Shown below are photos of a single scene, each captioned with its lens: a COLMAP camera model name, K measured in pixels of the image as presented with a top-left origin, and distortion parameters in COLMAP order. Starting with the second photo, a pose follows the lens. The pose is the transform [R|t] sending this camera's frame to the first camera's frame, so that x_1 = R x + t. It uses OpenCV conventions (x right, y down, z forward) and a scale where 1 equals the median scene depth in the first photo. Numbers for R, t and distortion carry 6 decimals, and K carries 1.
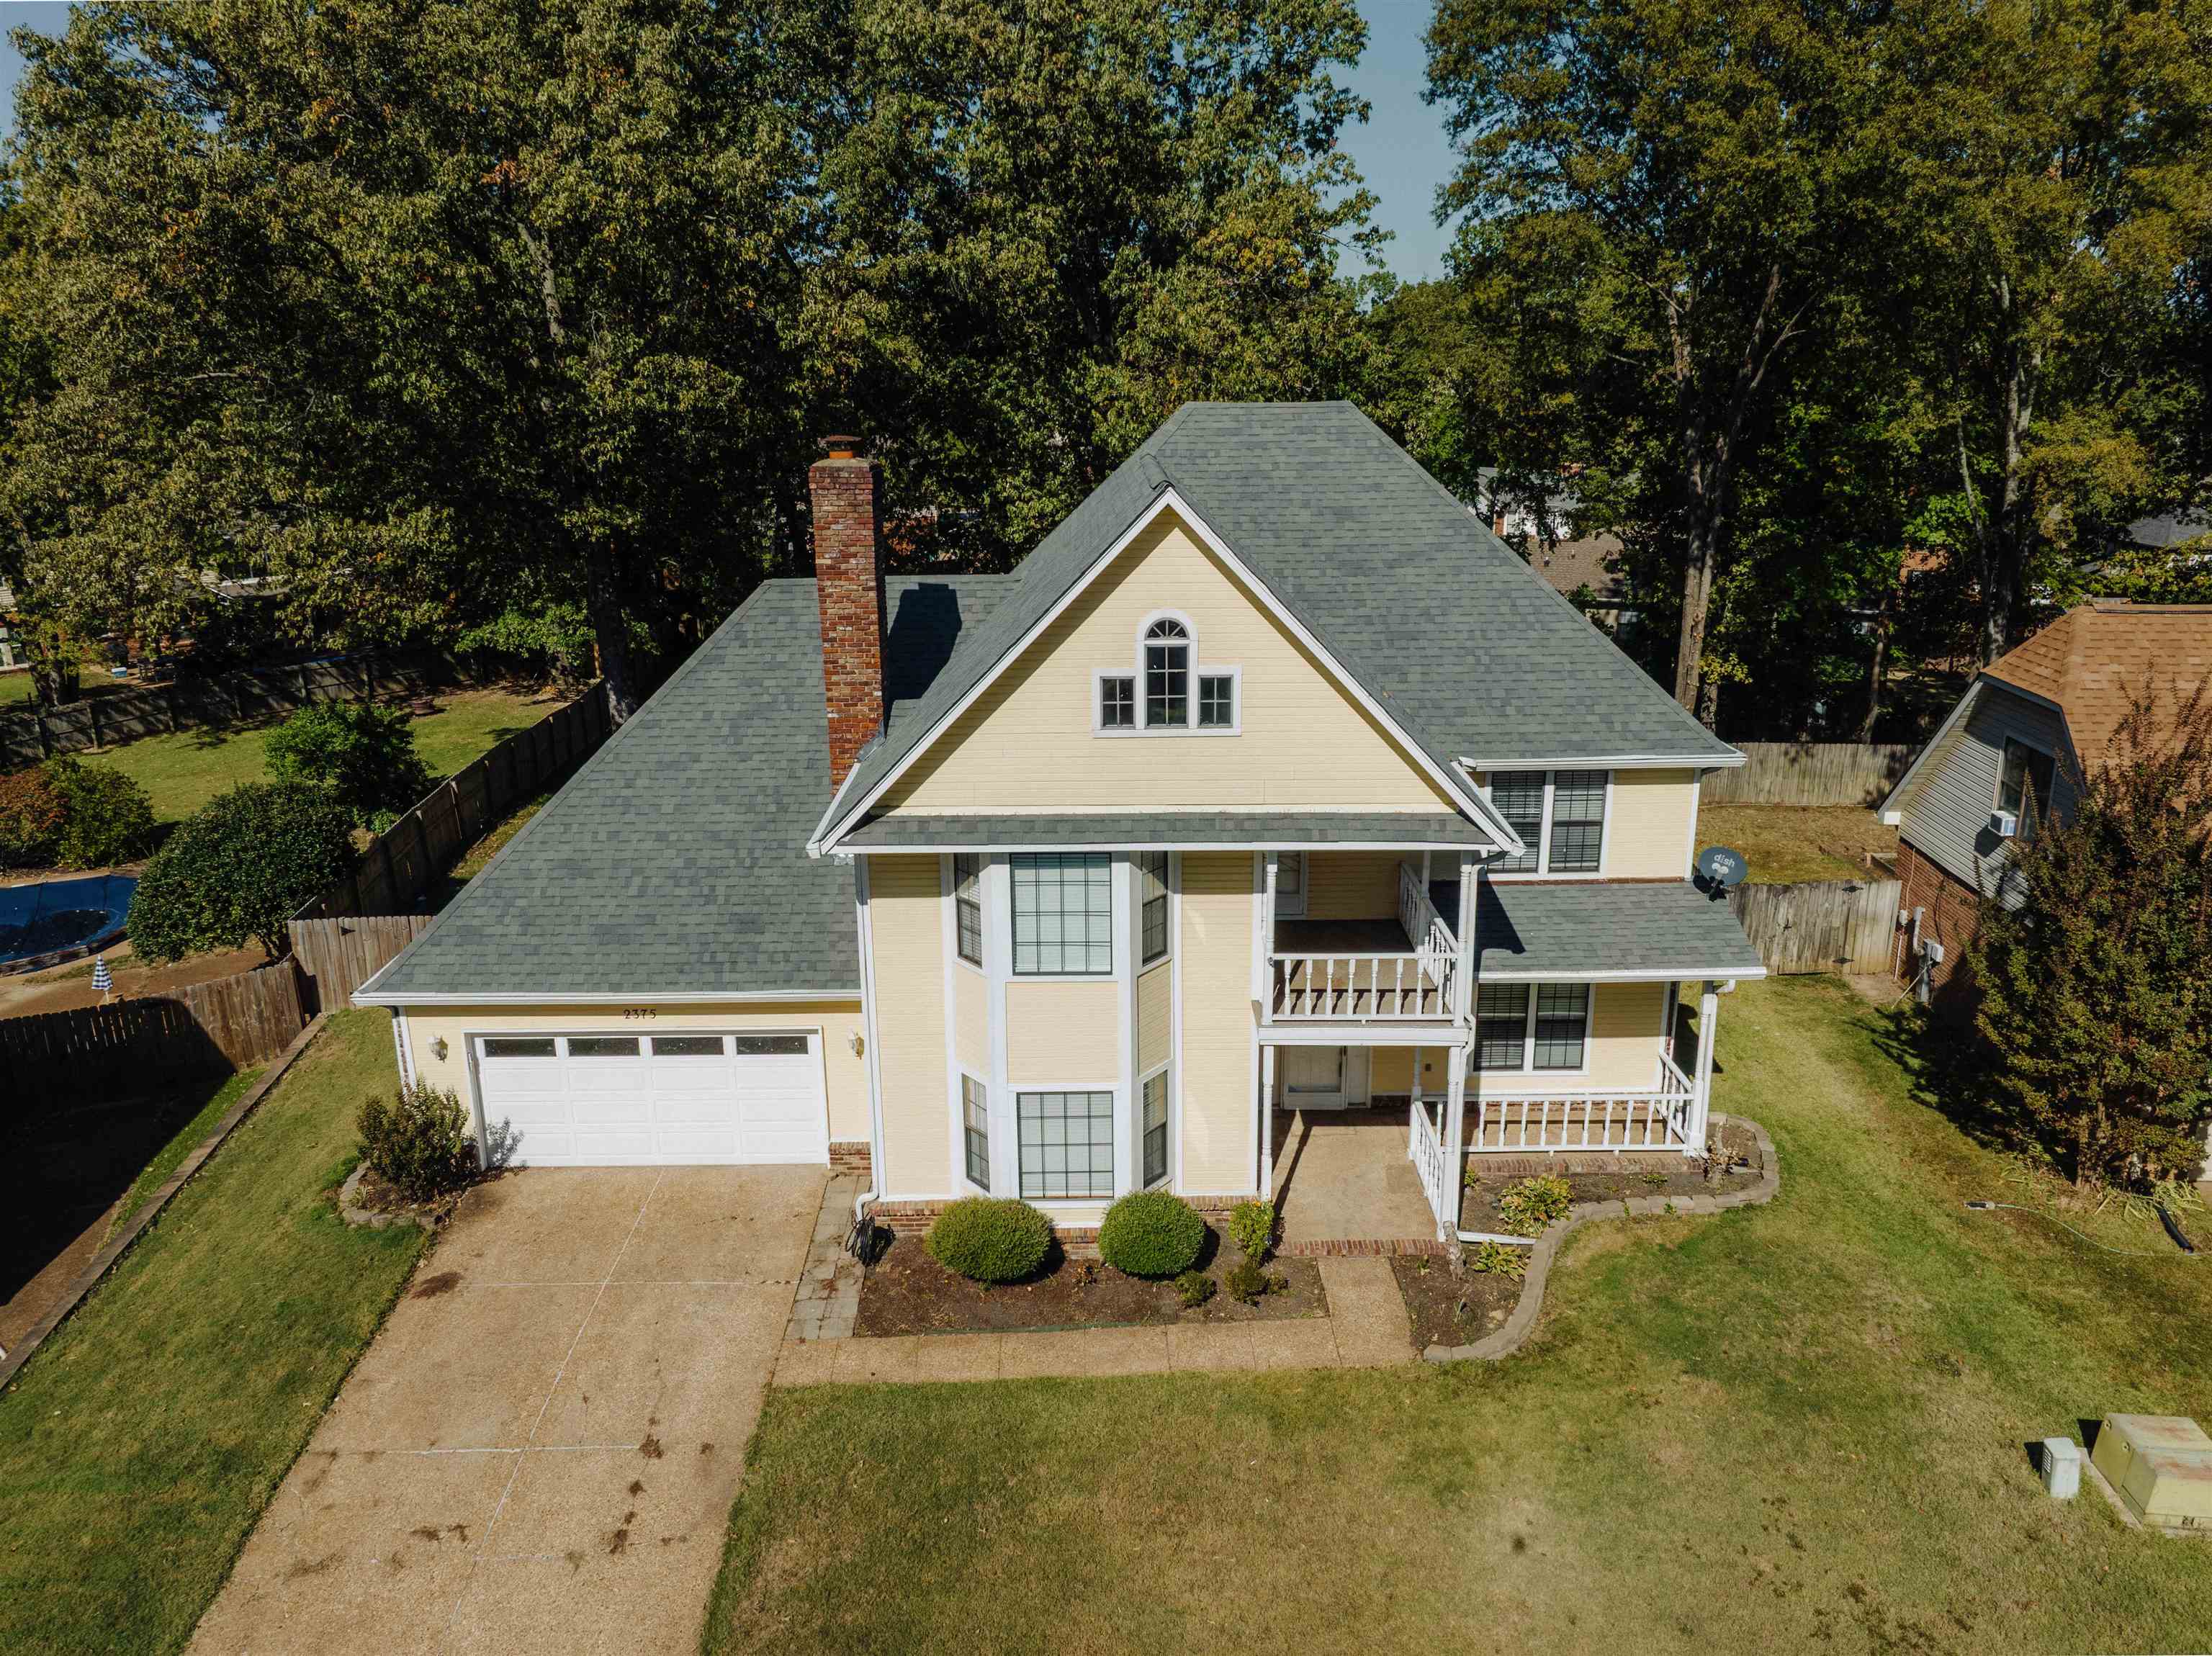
lens RADIAL K [[1566.2, 0, 1106.0], [0, 1566.2, 828.0], [0, 0, 1]] dist [-0.038862, -0.000233]
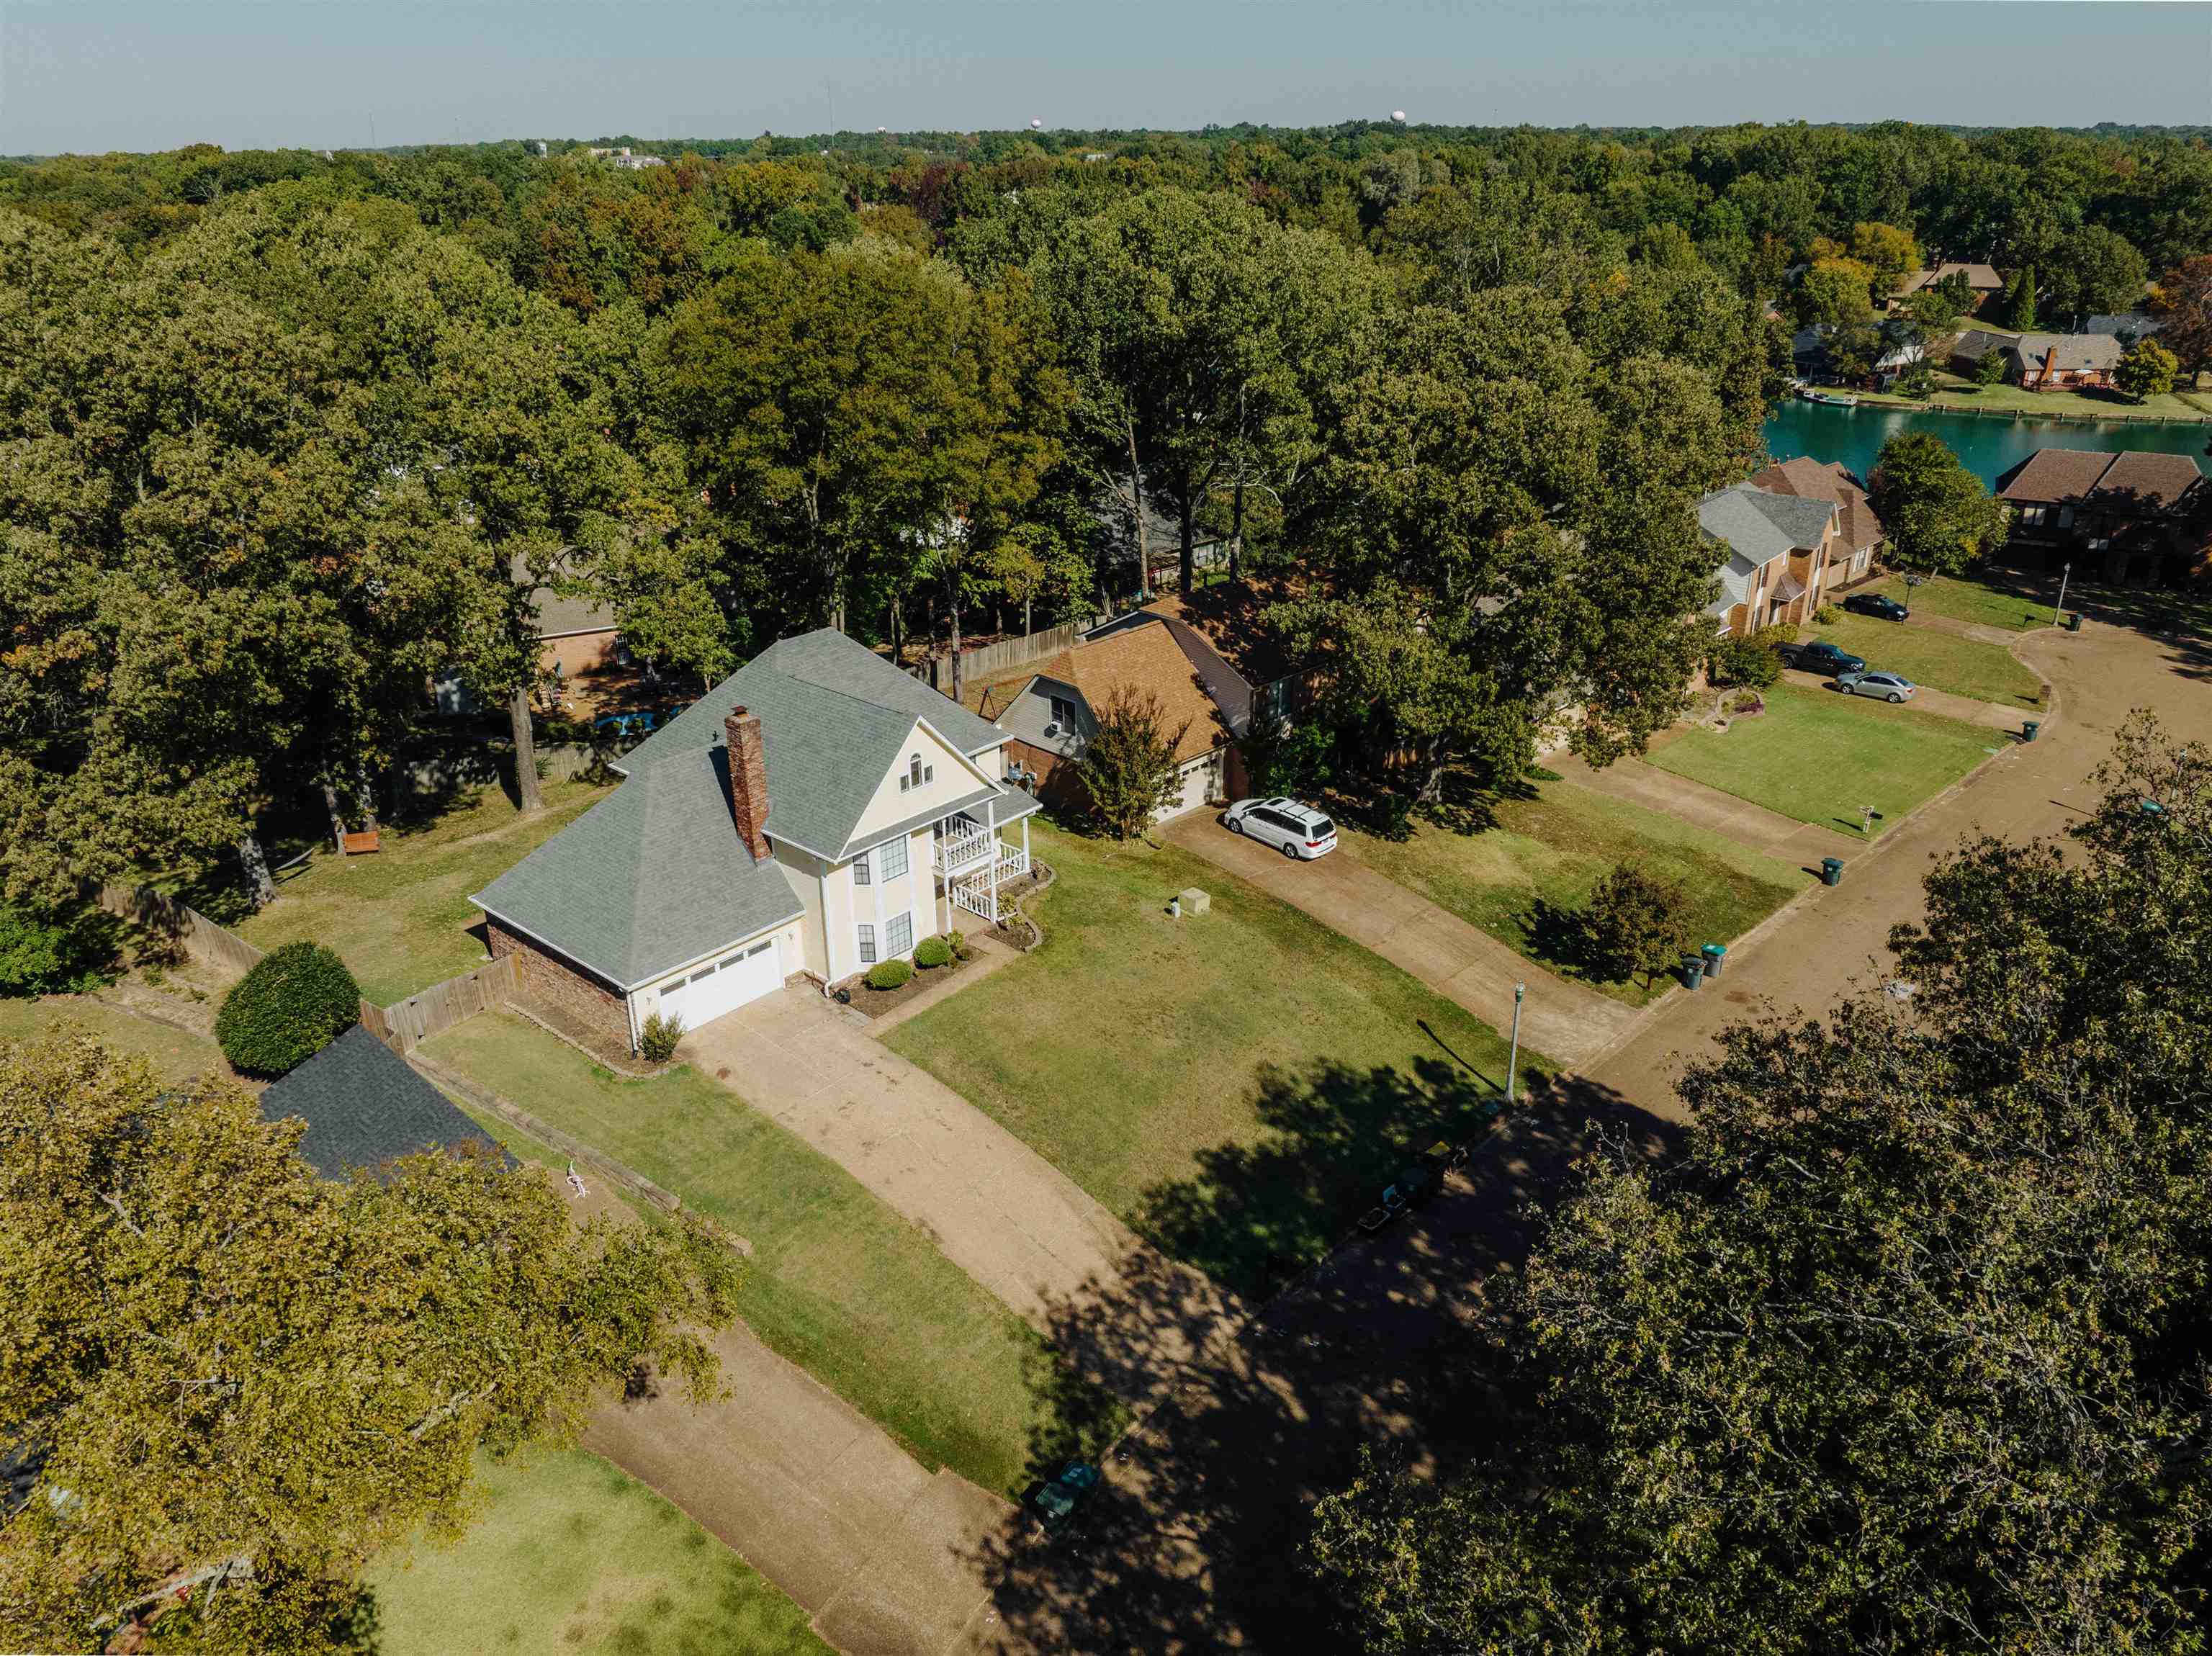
lens RADIAL K [[1566.2, 0, 1106.0], [0, 1566.2, 828.0], [0, 0, 1]] dist [-0.038862, -0.000233]
pose [[0.662031, -0.300365, 0.686655, -1.585393], [0.211694, 0.953815, 0.213126, -0.483858], [-0.718958, 0.004265, 0.695041, -1.189119]]
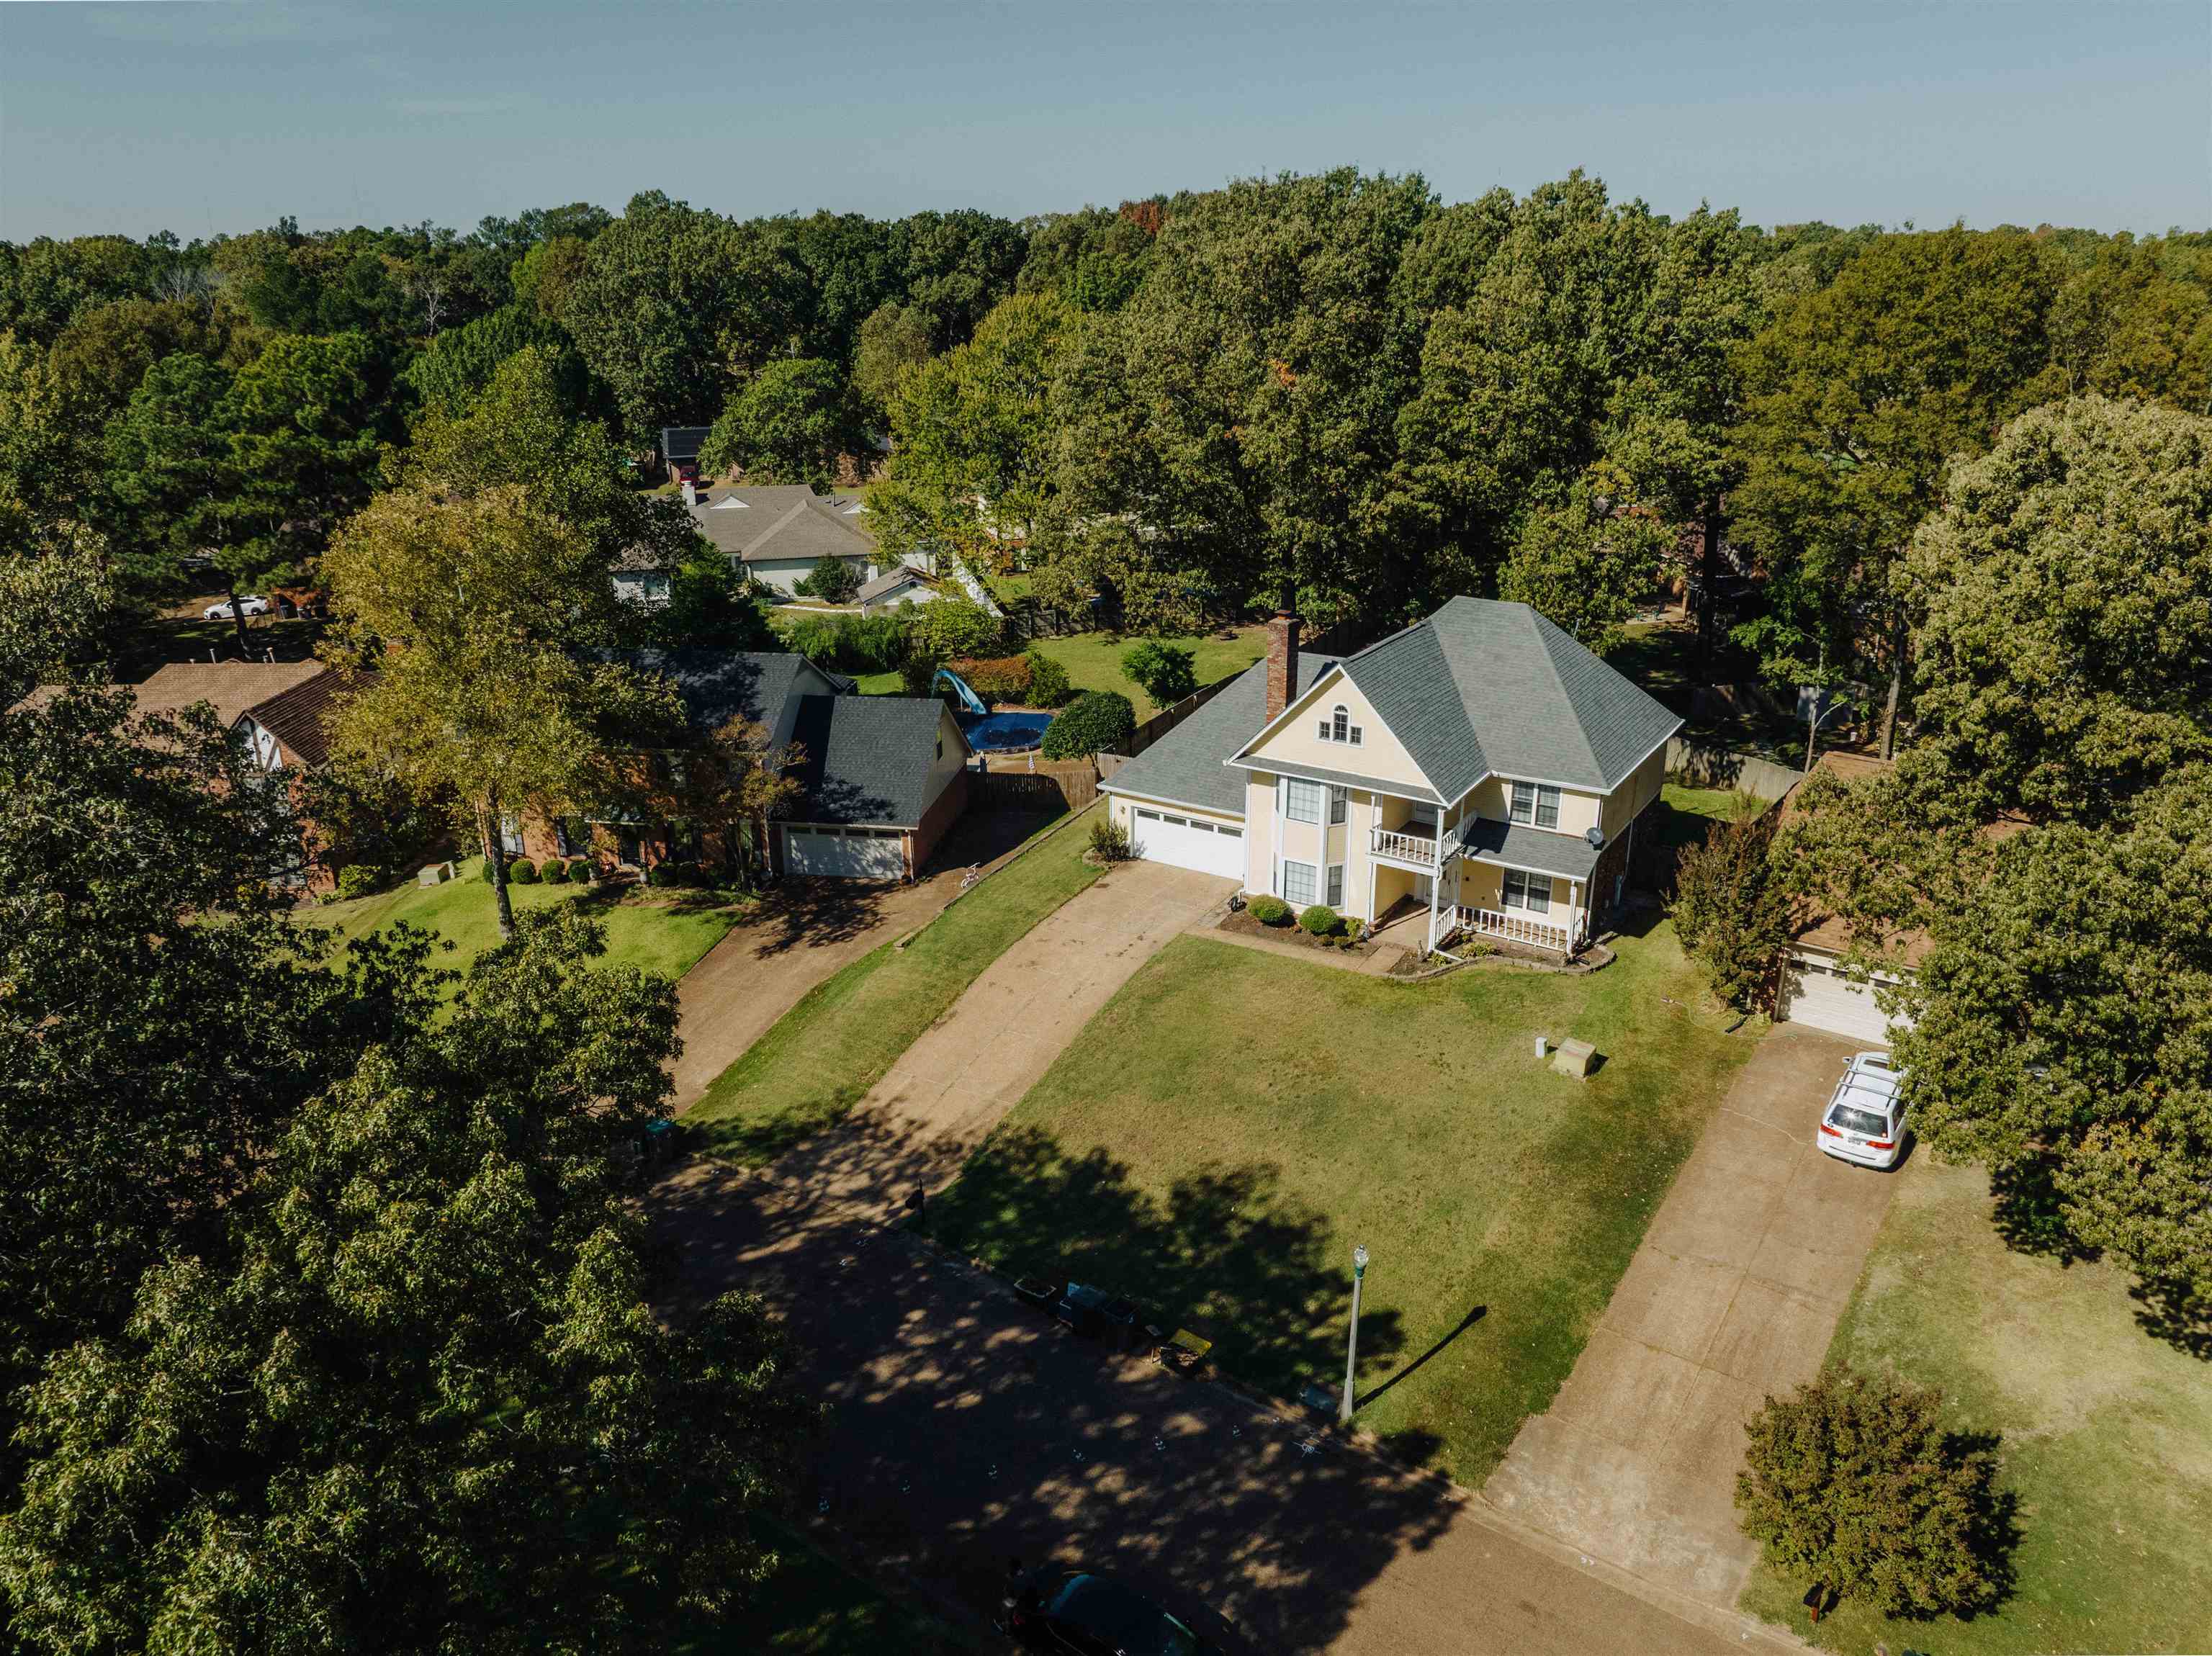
lens RADIAL K [[1559.6, 0, 1106.0], [0, 1559.6, 828.0], [0, 0, 1]] dist [-0.084269, -0.000421]
pose [[0.835861, 0.193899, -0.513555, 1.023325], [-0.153408, 0.980774, 0.120618, -0.163035], [0.527069, -0.022036, 0.849537, -1.437466]]
